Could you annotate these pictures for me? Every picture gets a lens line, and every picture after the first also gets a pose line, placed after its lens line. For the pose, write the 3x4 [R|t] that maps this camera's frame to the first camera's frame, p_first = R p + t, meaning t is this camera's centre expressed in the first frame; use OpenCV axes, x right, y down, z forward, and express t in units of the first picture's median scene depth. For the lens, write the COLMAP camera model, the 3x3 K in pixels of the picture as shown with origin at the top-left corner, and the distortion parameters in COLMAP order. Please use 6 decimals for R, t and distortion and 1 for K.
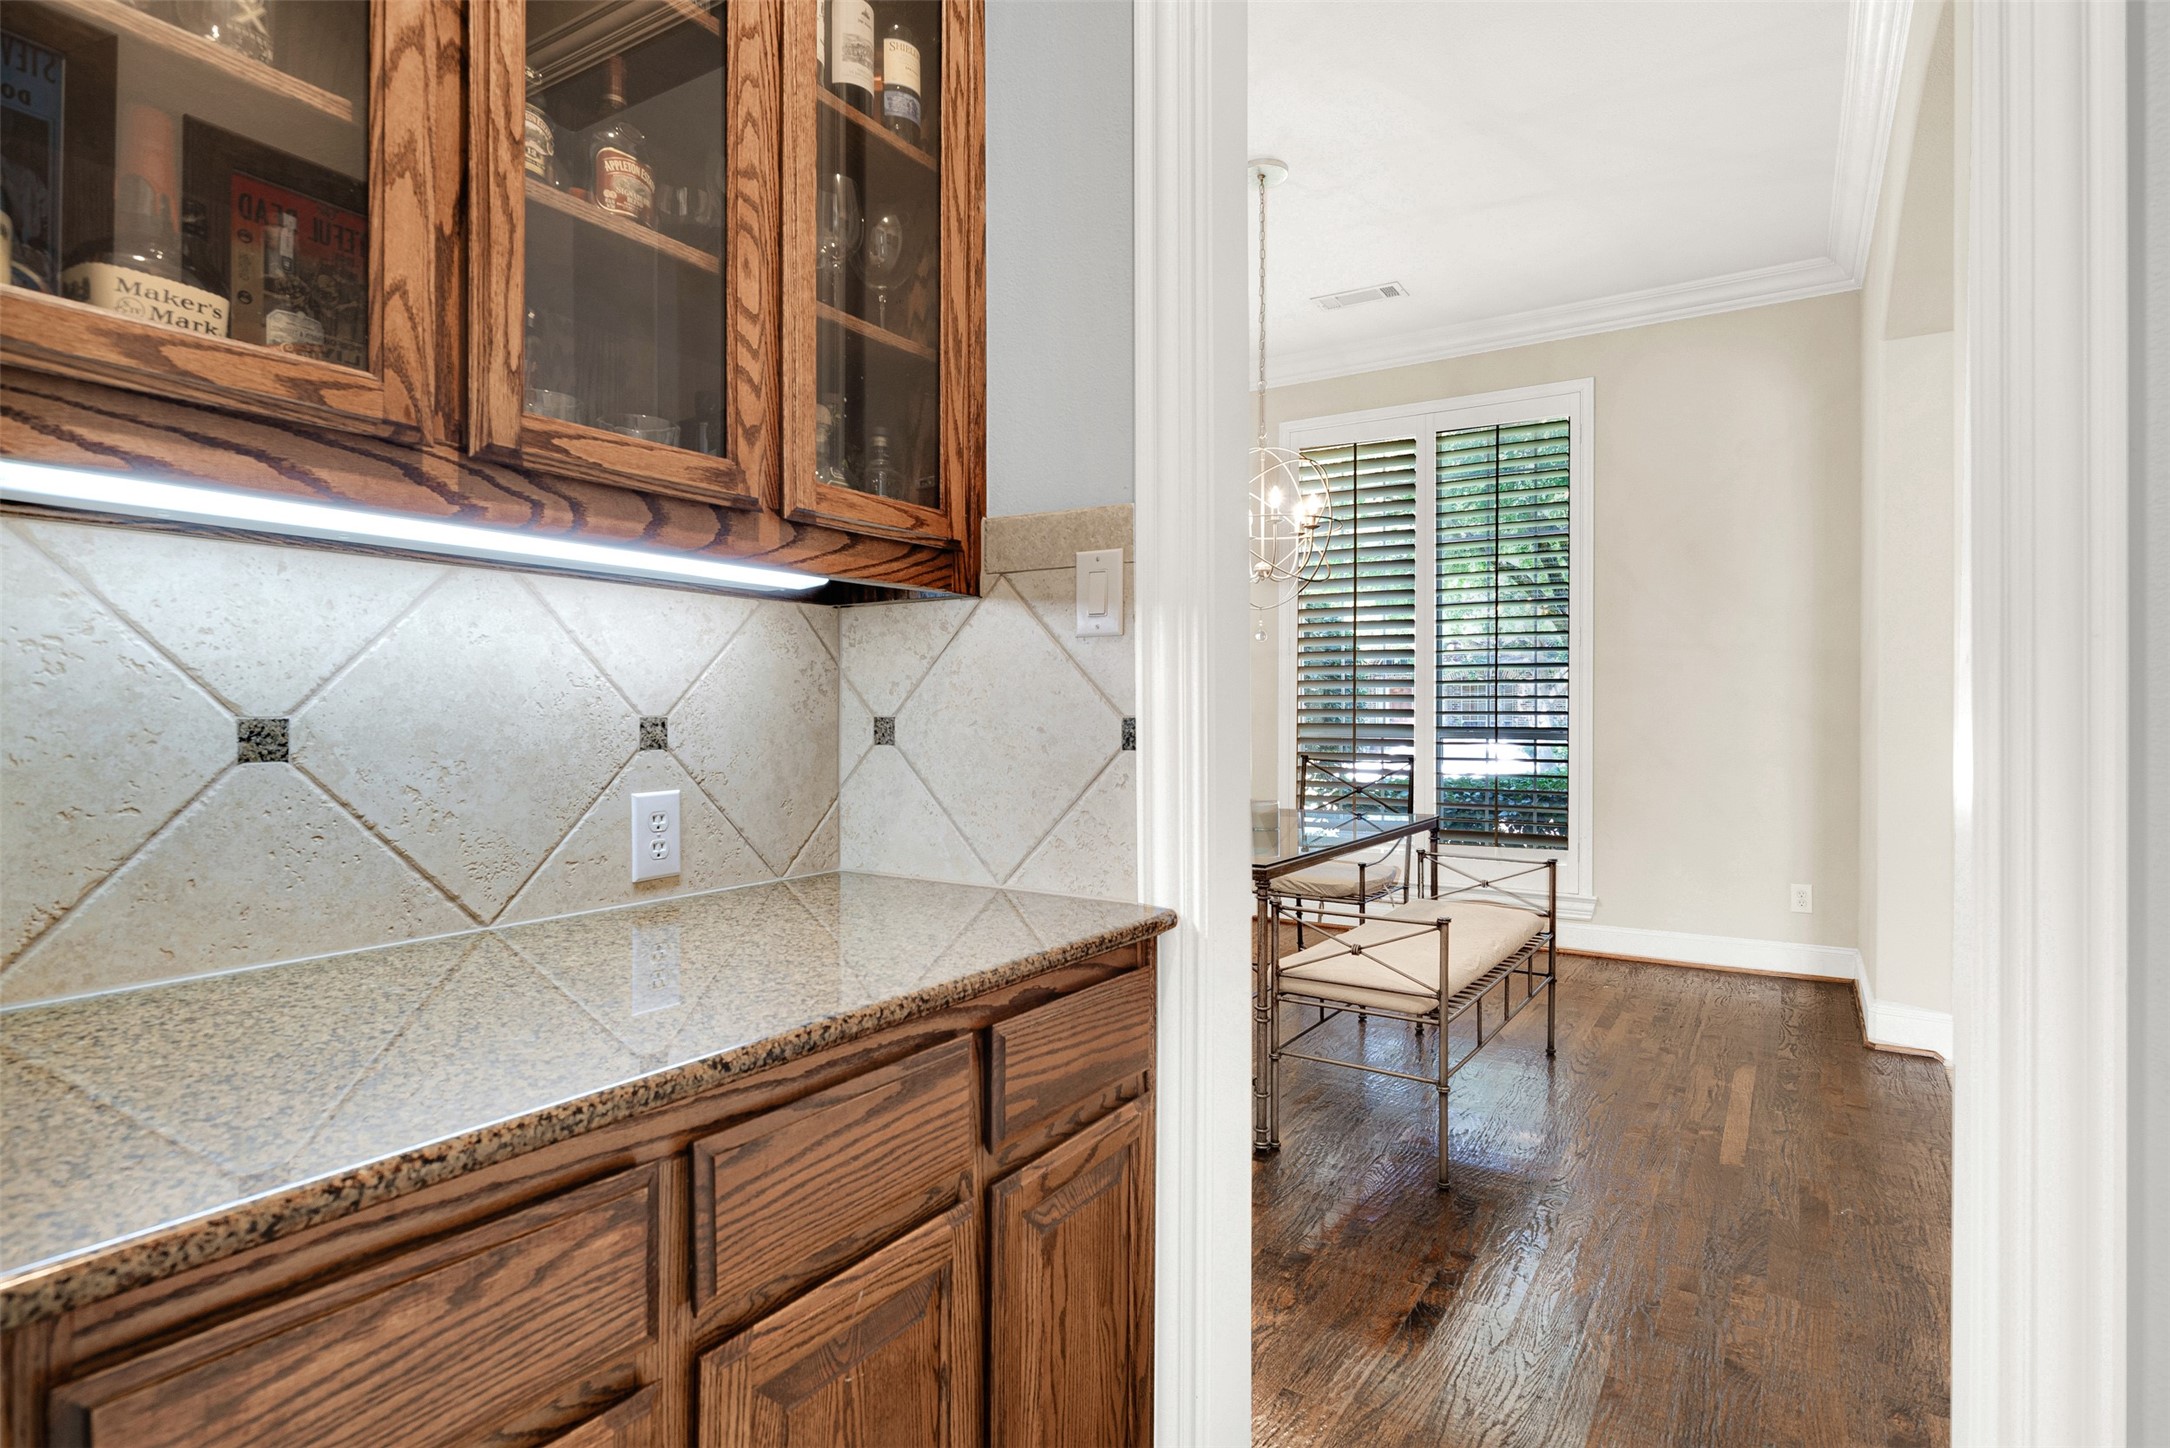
lens RADIAL K [[1121.2, 0, 1082.3], [0, 1121.2, 714.9], [0, 0, 1]] dist [-0.002257, -0.010830]
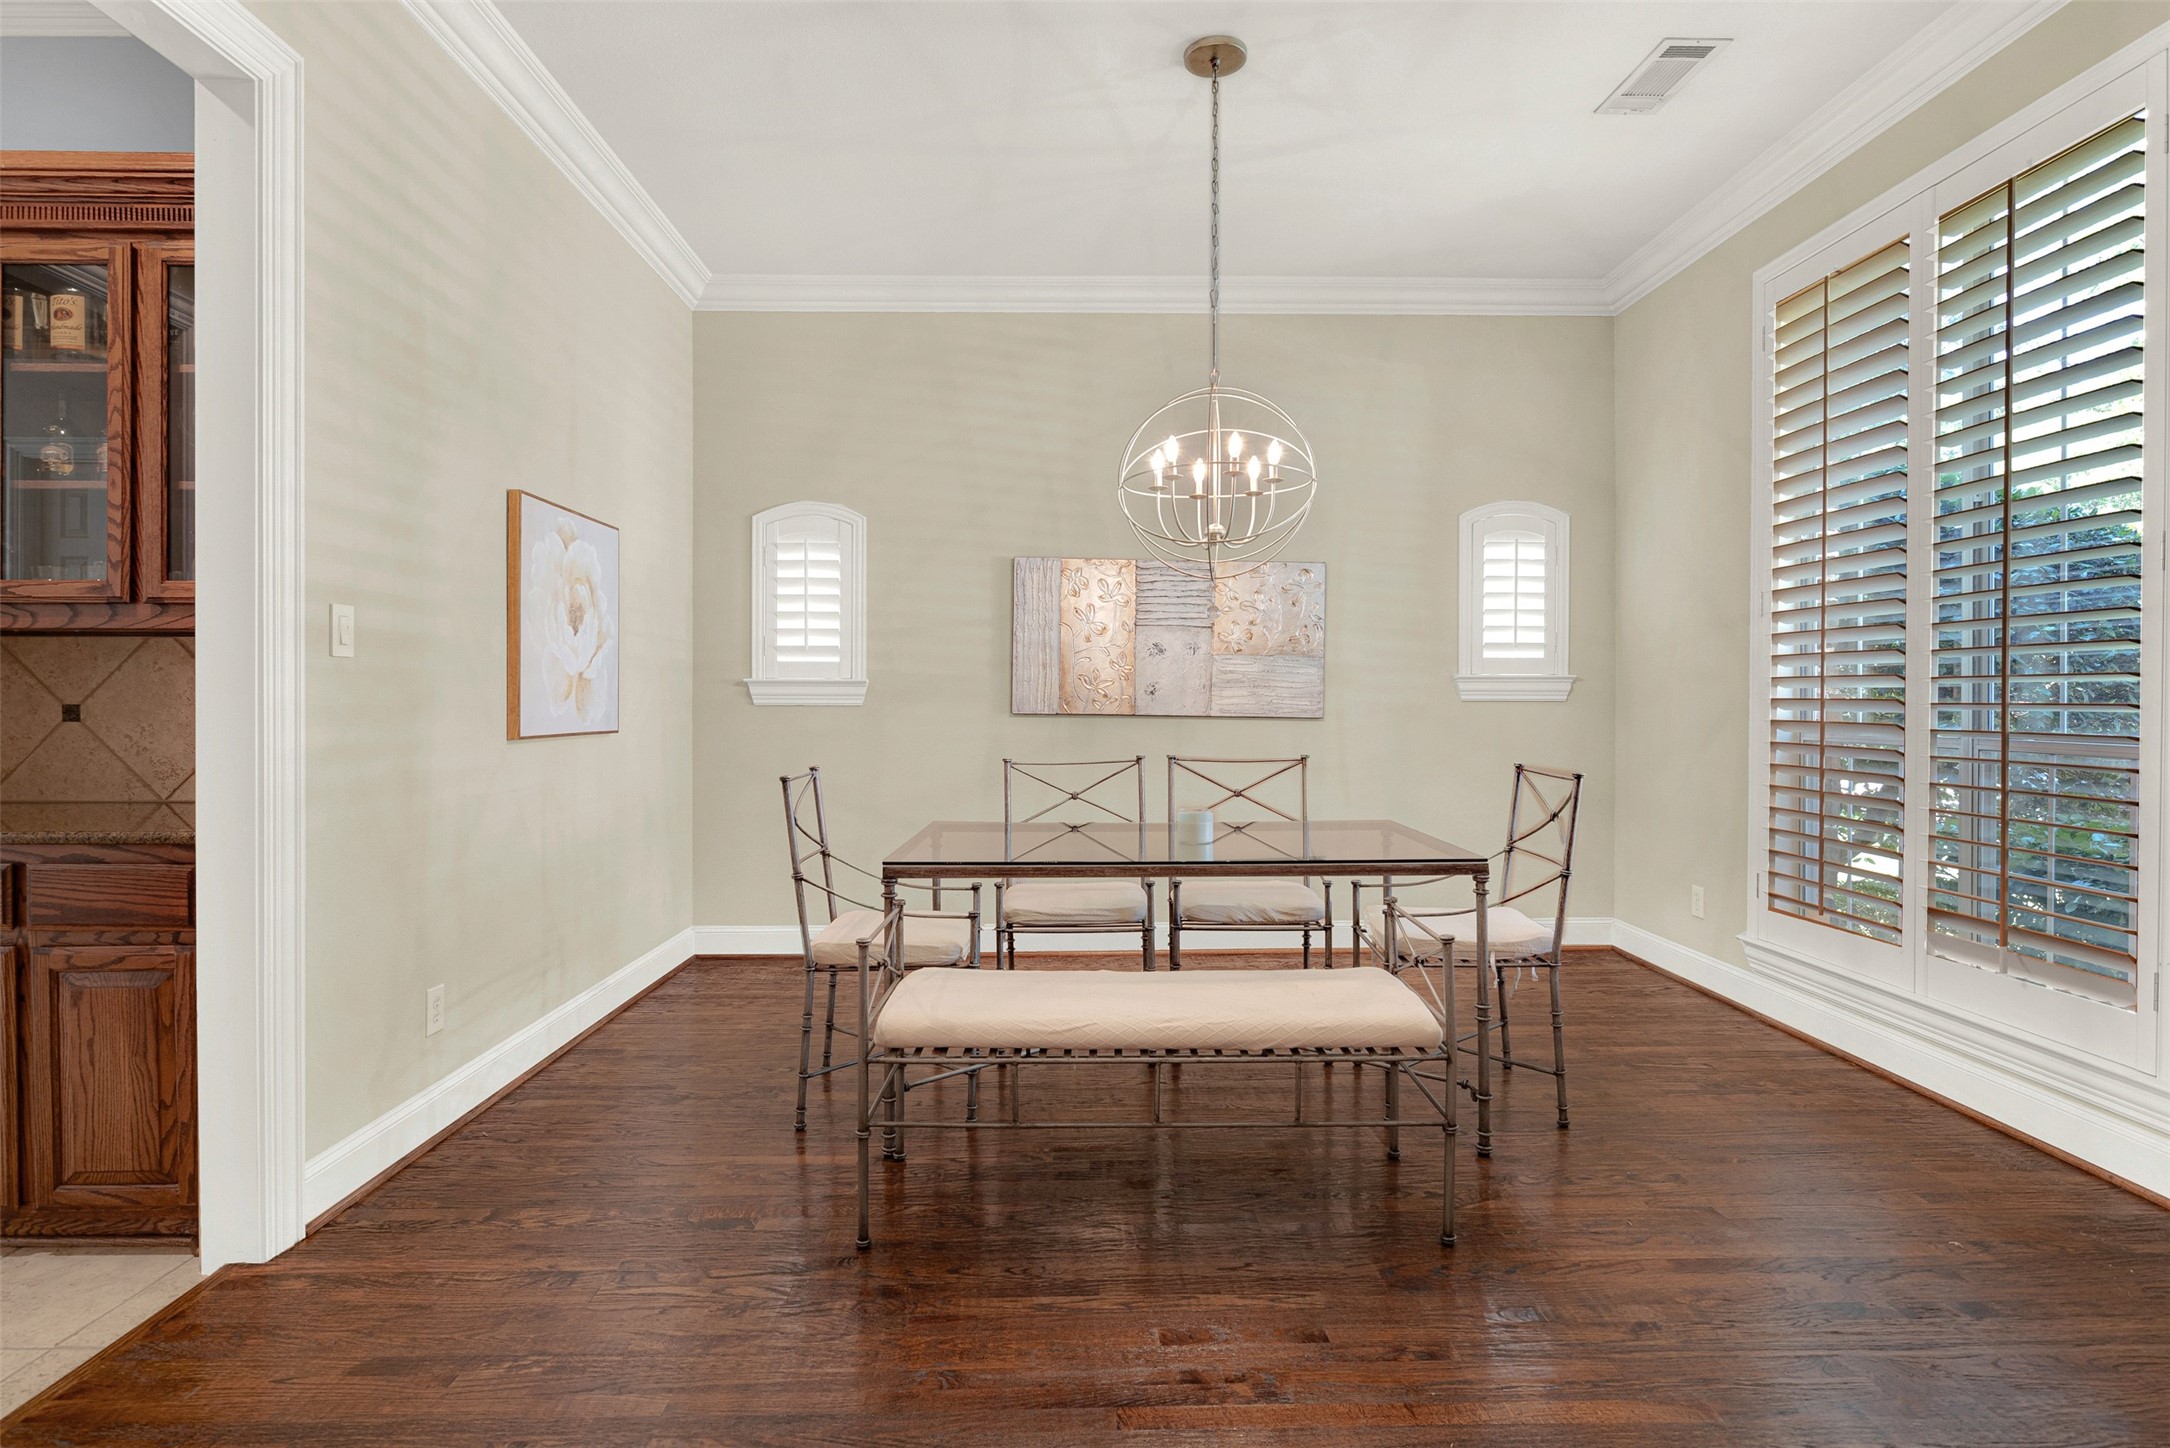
lens RADIAL K [[1121.2, 0, 1082.3], [0, 1121.2, 714.9], [0, 0, 1]] dist [-0.002257, -0.010830]
pose [[0.553583, 0.014289, -0.832671, 2.280319], [-0.004178, 0.999888, 0.014380, -0.016335], [0.832783, -0.004481, 0.553581, 1.311055]]
